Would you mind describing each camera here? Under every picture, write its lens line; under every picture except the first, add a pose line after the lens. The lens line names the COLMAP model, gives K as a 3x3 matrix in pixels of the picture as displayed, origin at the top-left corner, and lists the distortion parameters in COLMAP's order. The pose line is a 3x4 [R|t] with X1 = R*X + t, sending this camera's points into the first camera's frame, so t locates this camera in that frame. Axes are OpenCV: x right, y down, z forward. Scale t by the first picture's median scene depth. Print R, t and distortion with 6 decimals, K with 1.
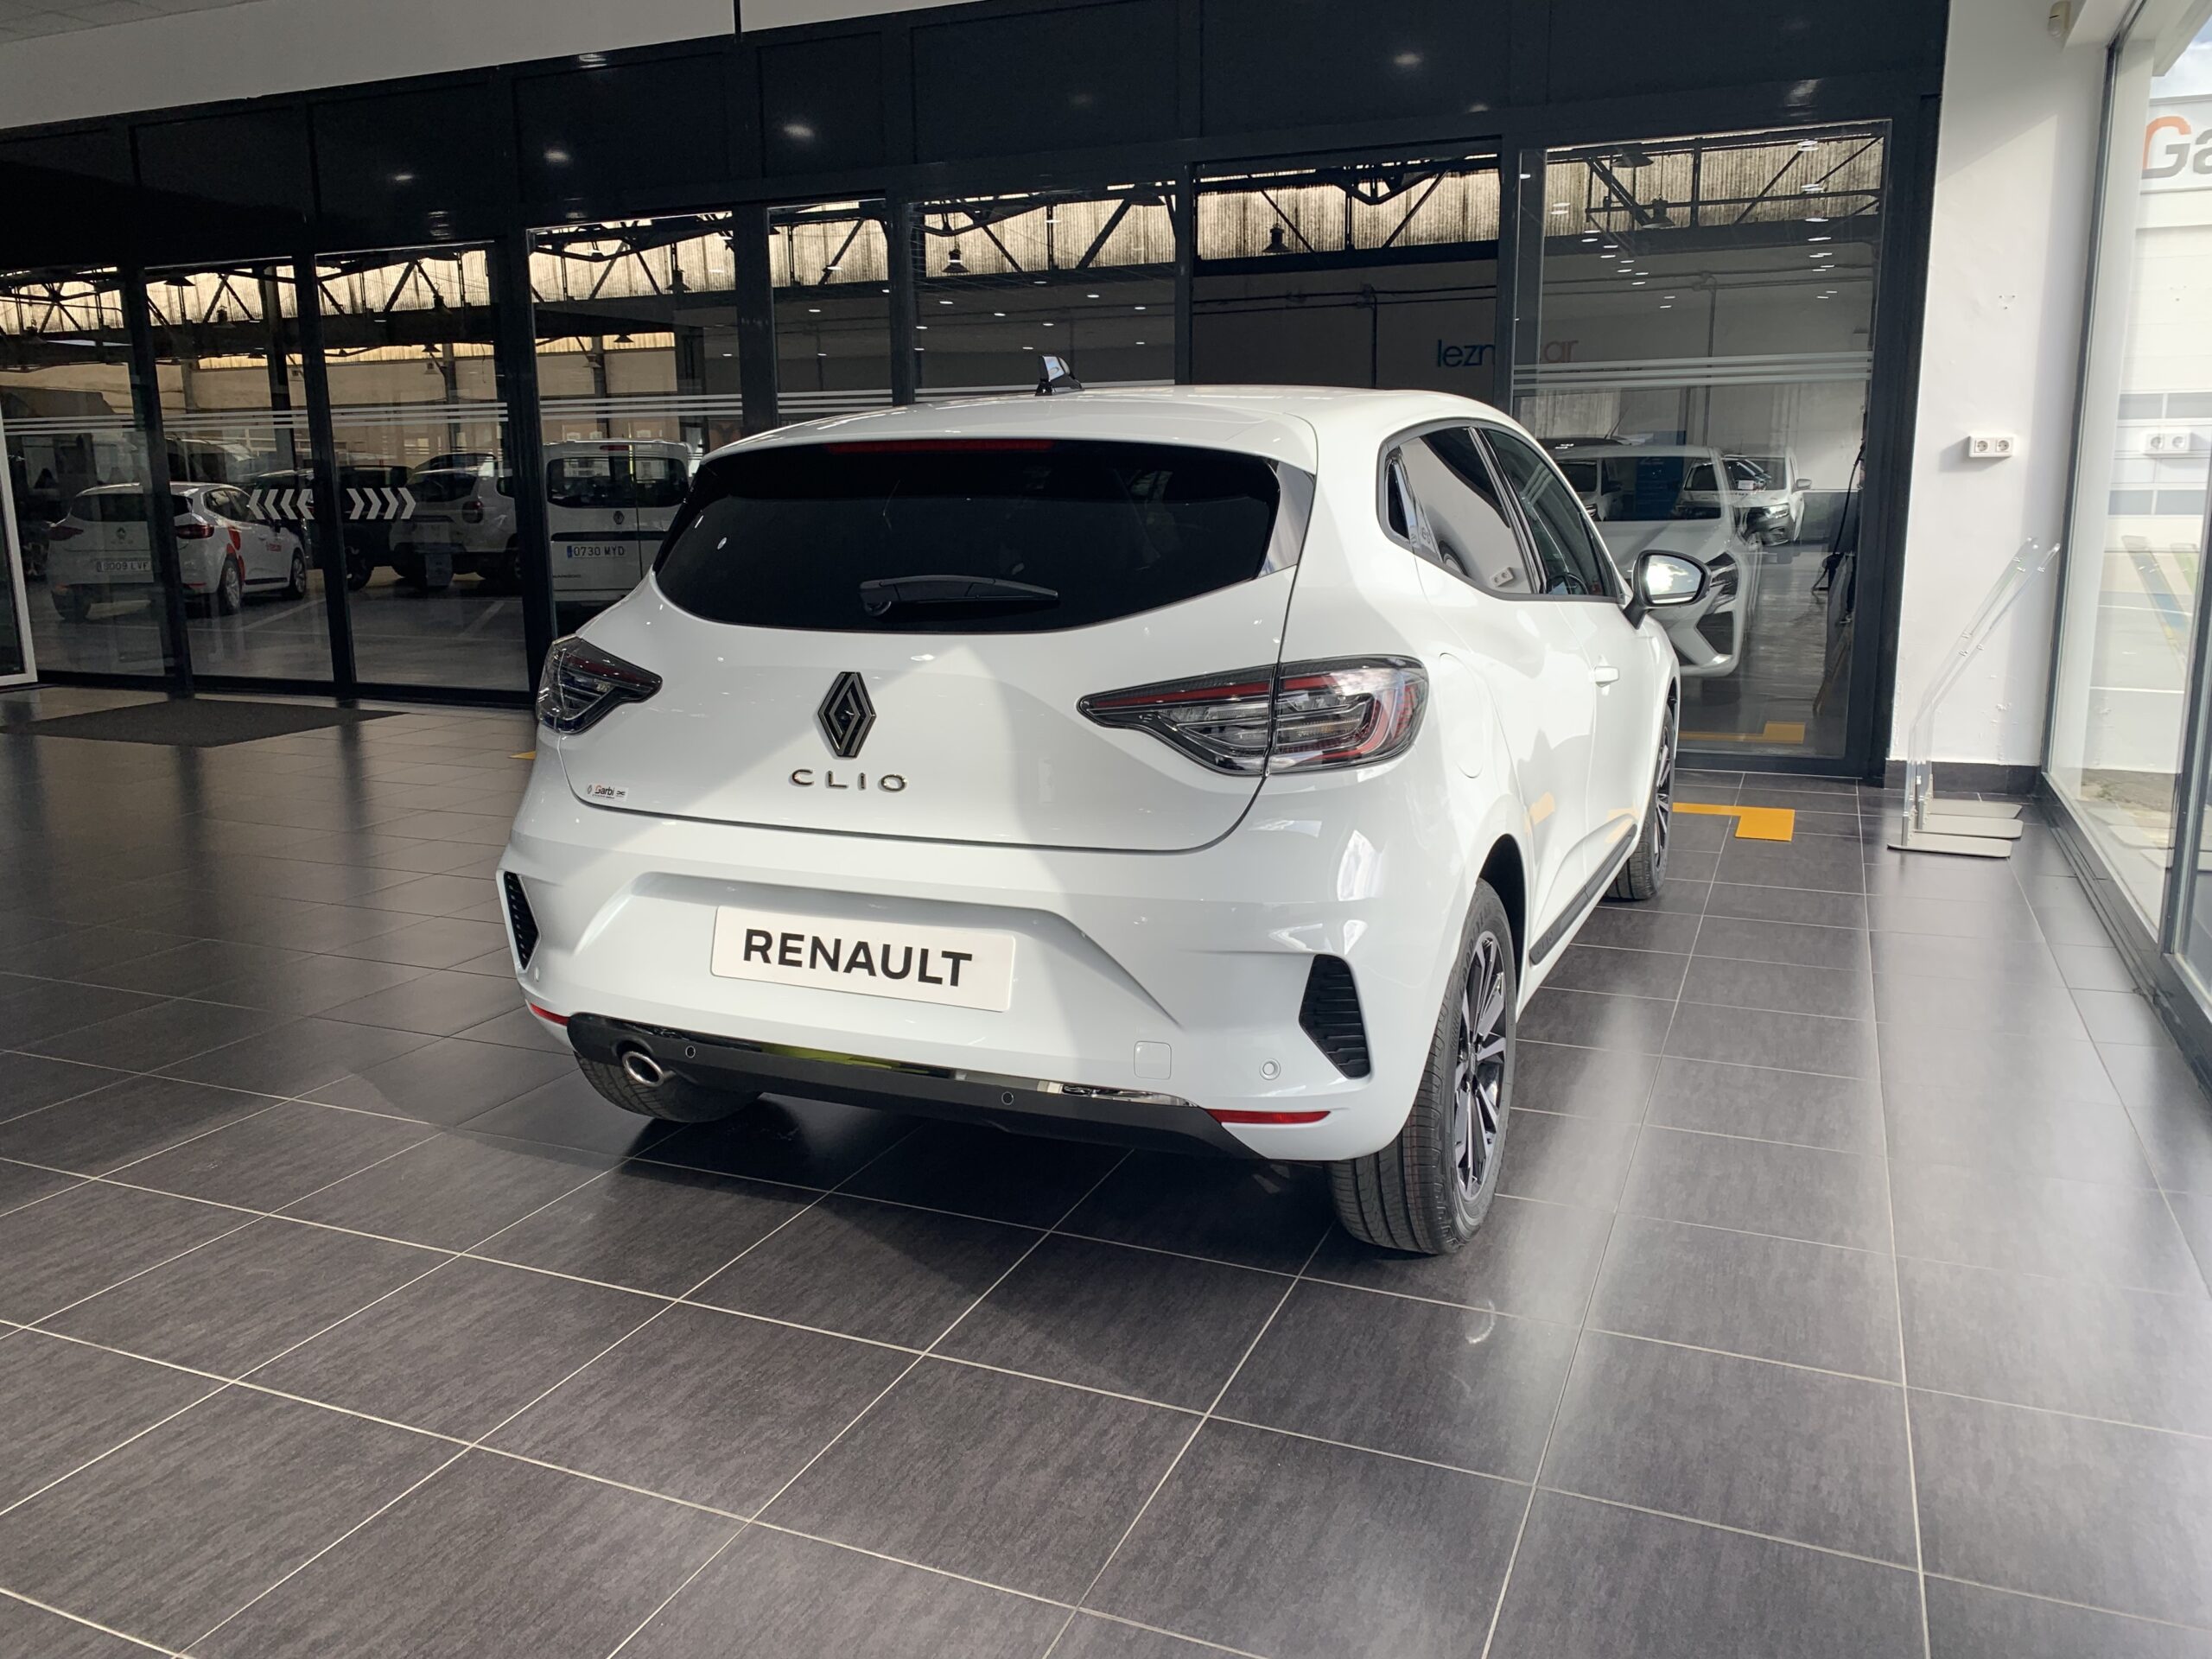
lens RADIAL K [[1737.3, 0, 1095.9], [0, 1737.3, 824.2], [0, 0, 1]] dist [0.026690, -0.016542]
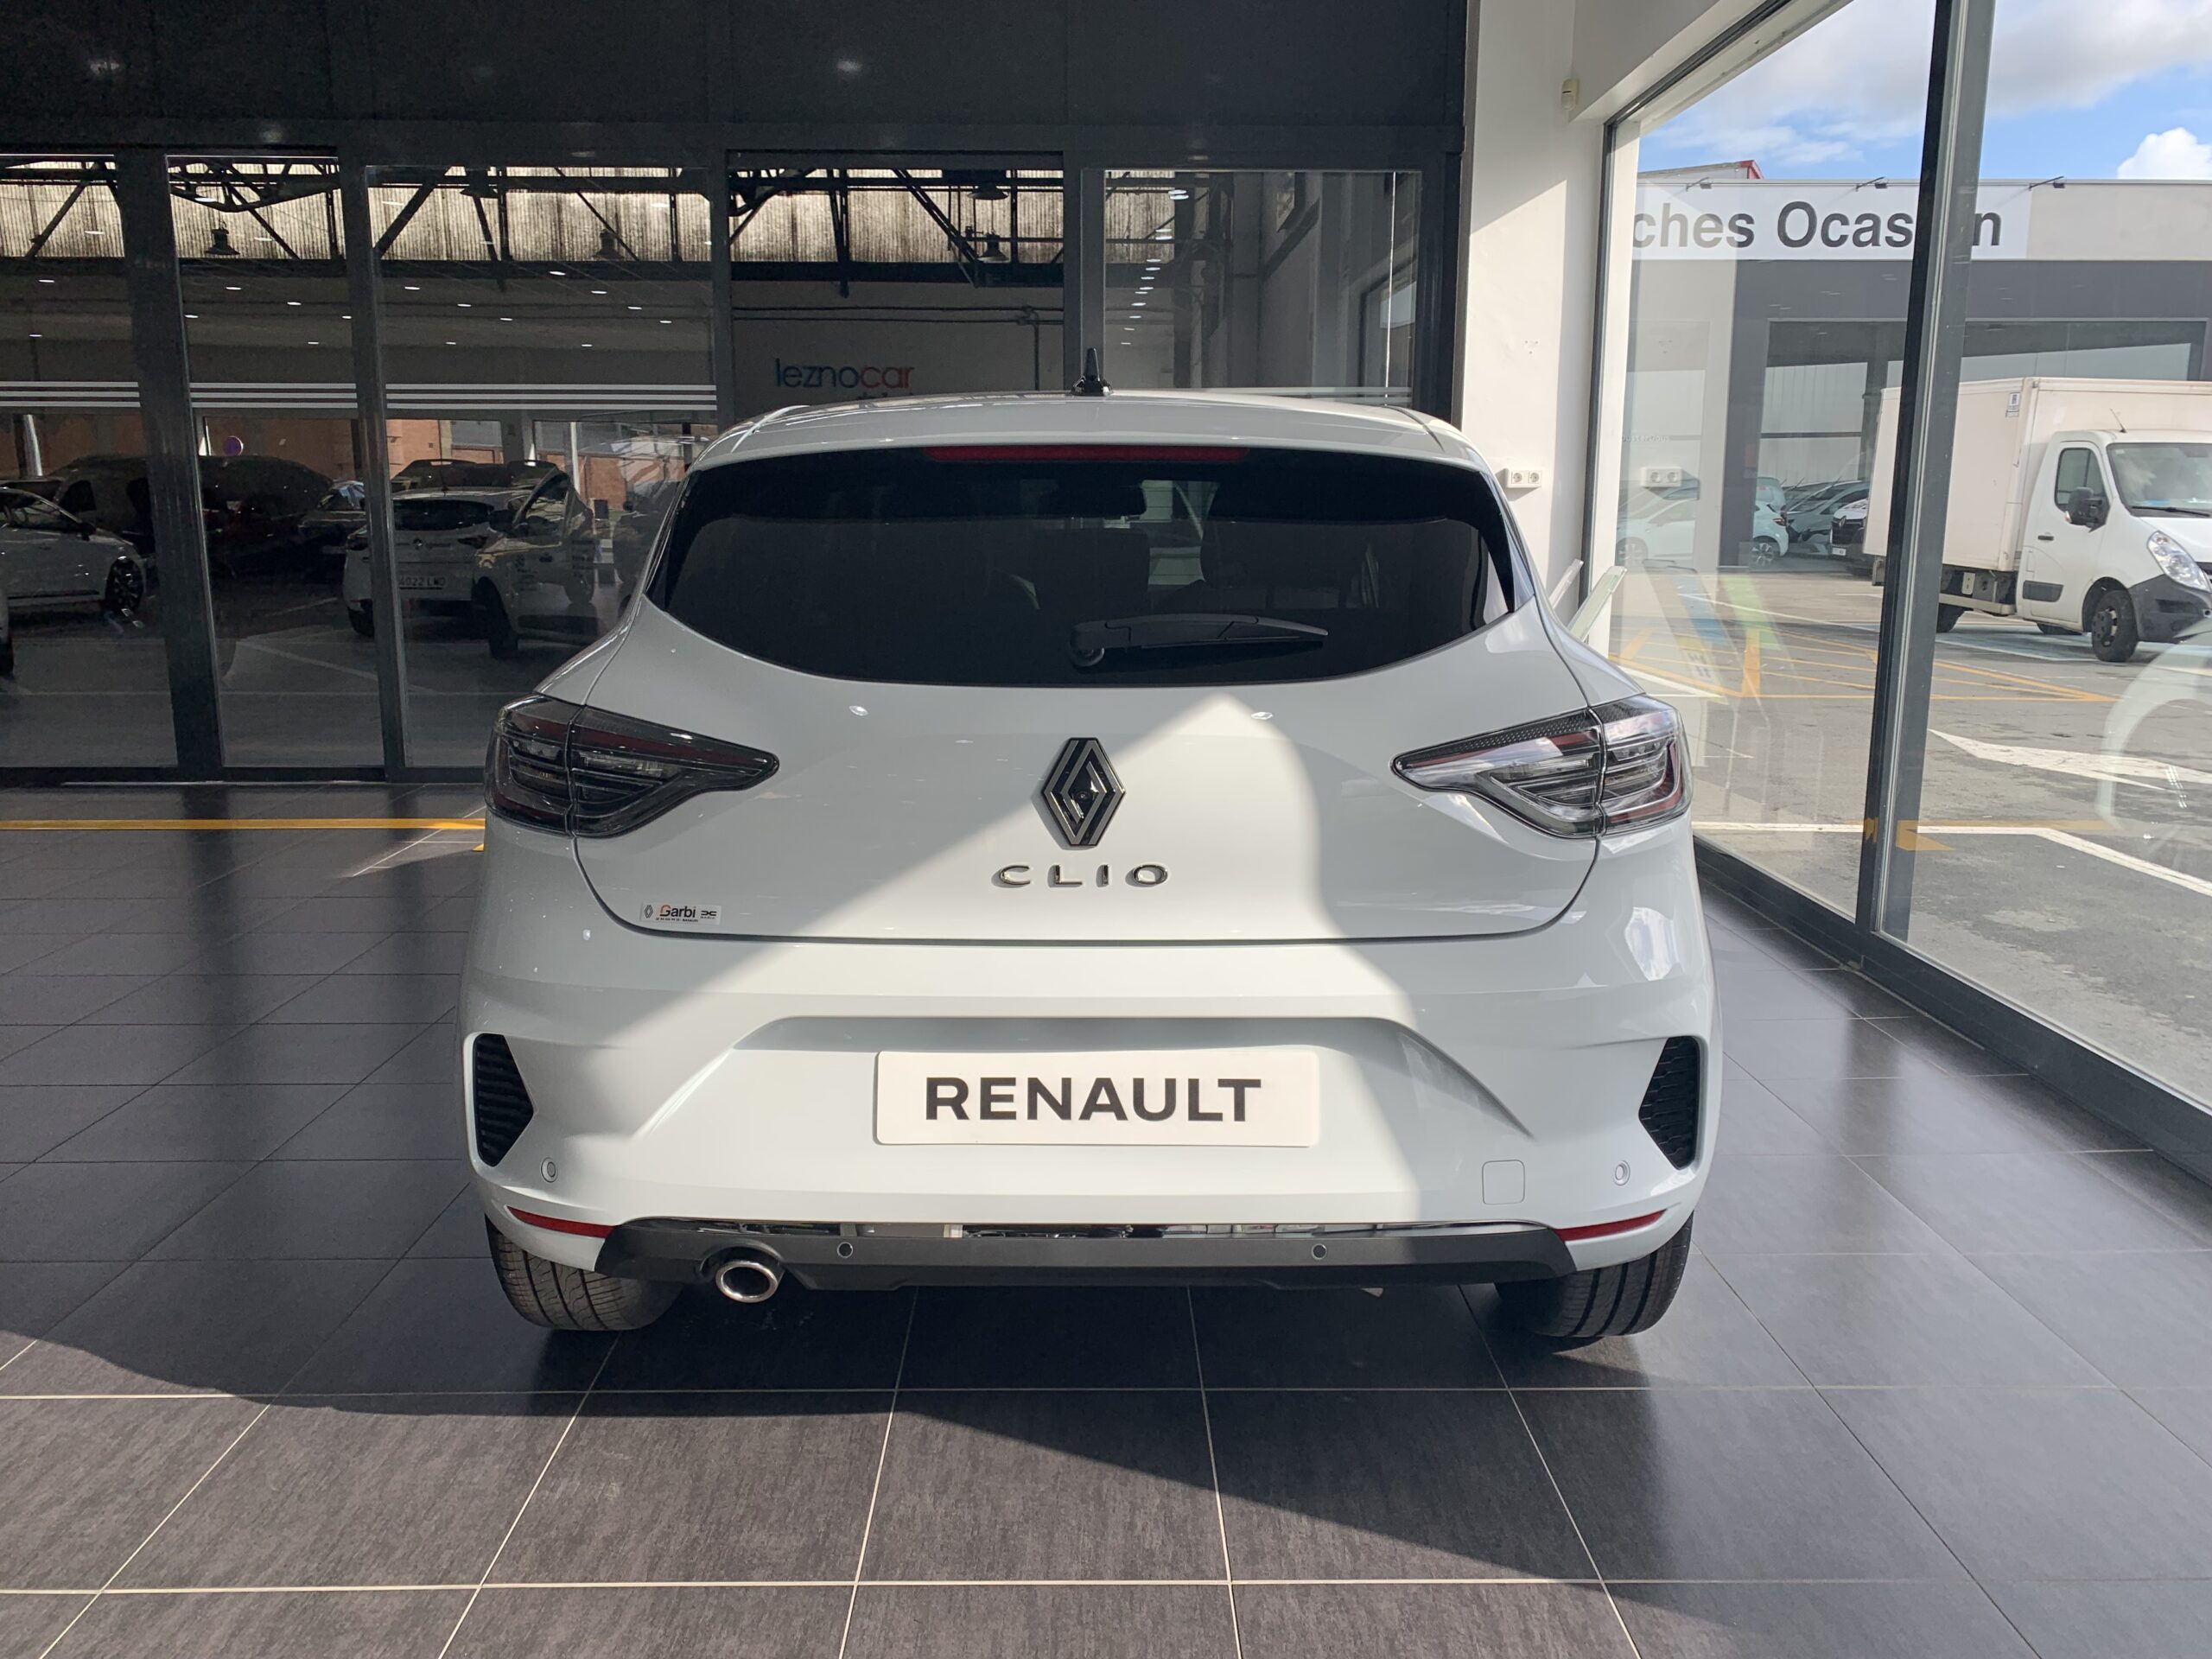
lens RADIAL K [[1737.3, 0, 1095.9], [0, 1737.3, 824.2], [0, 0, 1]] dist [0.026690, -0.016542]
pose [[0.913498, -0.061938, 0.402102, -0.433584], [0.066675, 0.997772, 0.002221, -0.047778], [-0.401343, 0.024782, 0.915592, 0.269054]]
